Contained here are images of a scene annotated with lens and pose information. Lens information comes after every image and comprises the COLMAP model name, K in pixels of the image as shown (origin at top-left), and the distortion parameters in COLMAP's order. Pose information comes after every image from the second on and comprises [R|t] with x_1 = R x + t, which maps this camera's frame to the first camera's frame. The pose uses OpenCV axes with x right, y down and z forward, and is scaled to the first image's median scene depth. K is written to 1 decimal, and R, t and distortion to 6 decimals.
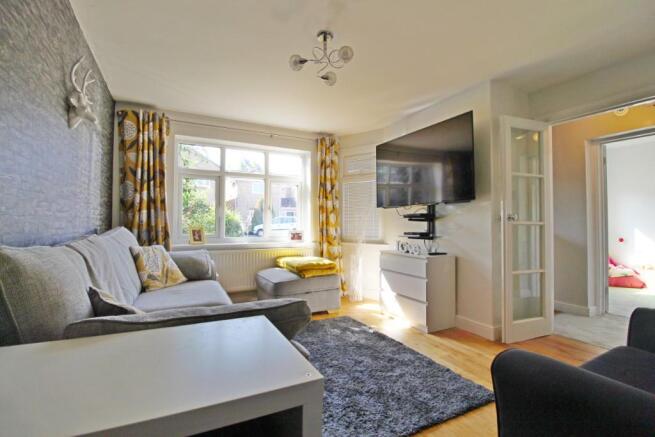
lens RADIAL K [[303.1, 0, 326.5], [0, 303.1, 217.9], [0, 0, 1]] dist [-0.011747, -0.004651]
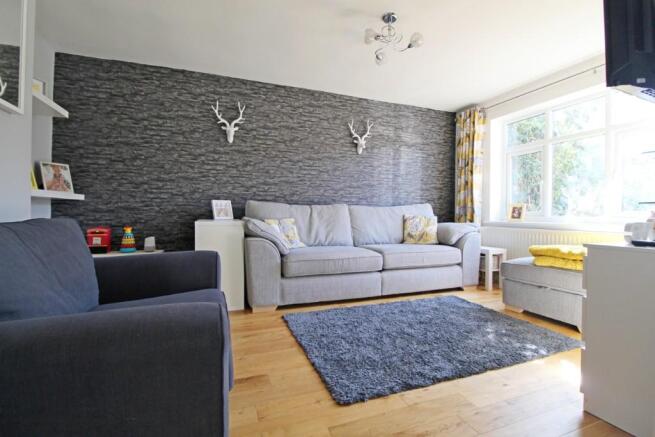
lens RADIAL K [[303.1, 0, 328.1], [0, 303.1, 214.7], [0, 0, 1]] dist [-0.011747, -0.004651]
pose [[-0.104978, 0.004899, -0.994462, 0.710773], [0.008880, 0.999953, 0.003989, 0.063461], [0.994435, -0.008412, -0.105017, 0.562283]]
